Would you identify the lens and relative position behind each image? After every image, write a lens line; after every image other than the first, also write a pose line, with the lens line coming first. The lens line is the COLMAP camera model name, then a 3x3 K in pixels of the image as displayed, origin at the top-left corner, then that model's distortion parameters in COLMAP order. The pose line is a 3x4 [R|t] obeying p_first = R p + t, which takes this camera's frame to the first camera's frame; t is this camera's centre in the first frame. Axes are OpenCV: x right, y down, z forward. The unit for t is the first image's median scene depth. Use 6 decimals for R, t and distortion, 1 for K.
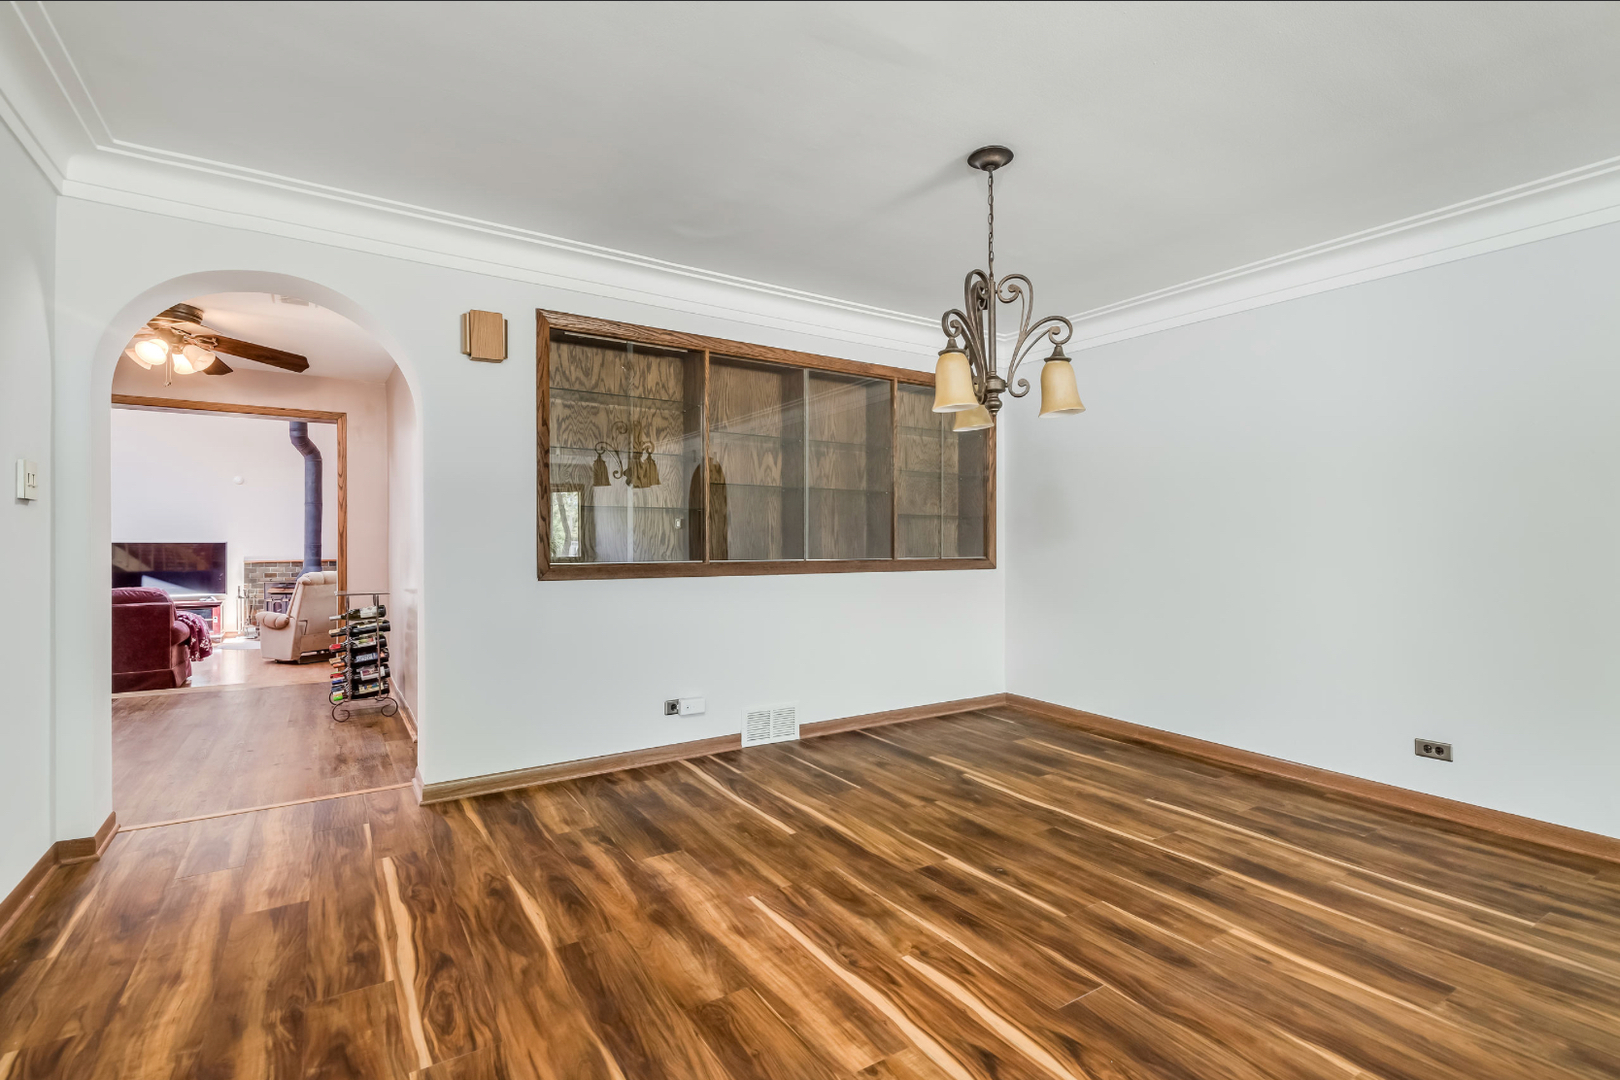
lens RADIAL K [[784.3, 0, 811.9], [0, 784.3, 541.9], [0, 0, 1]] dist [-0.002465, -0.000545]
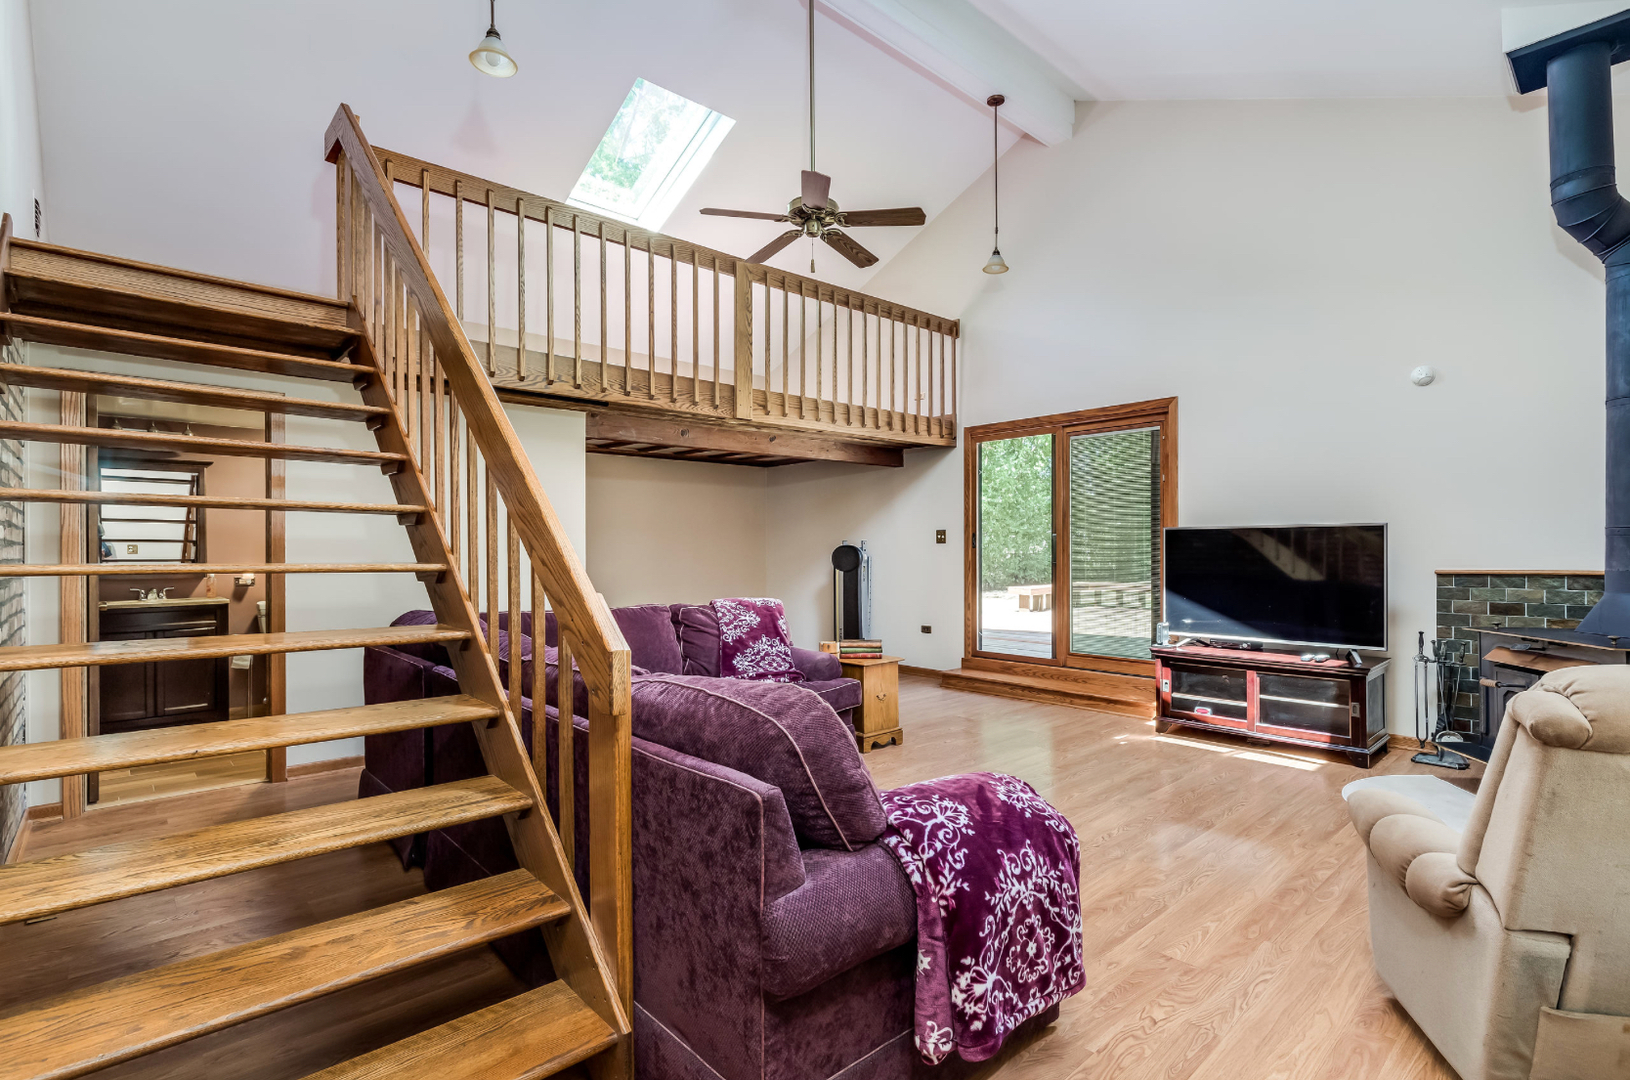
lens RADIAL K [[789.1, 0, 817.1], [0, 789.1, 546.3], [0, 0, 1]] dist [-0.002465, -0.000545]
pose [[0.185426, -0.002212, -0.982656, -0.559597], [0.005544, 0.999984, -0.001205, 0.015645], [0.982643, -0.005225, 0.185435, 0.890520]]
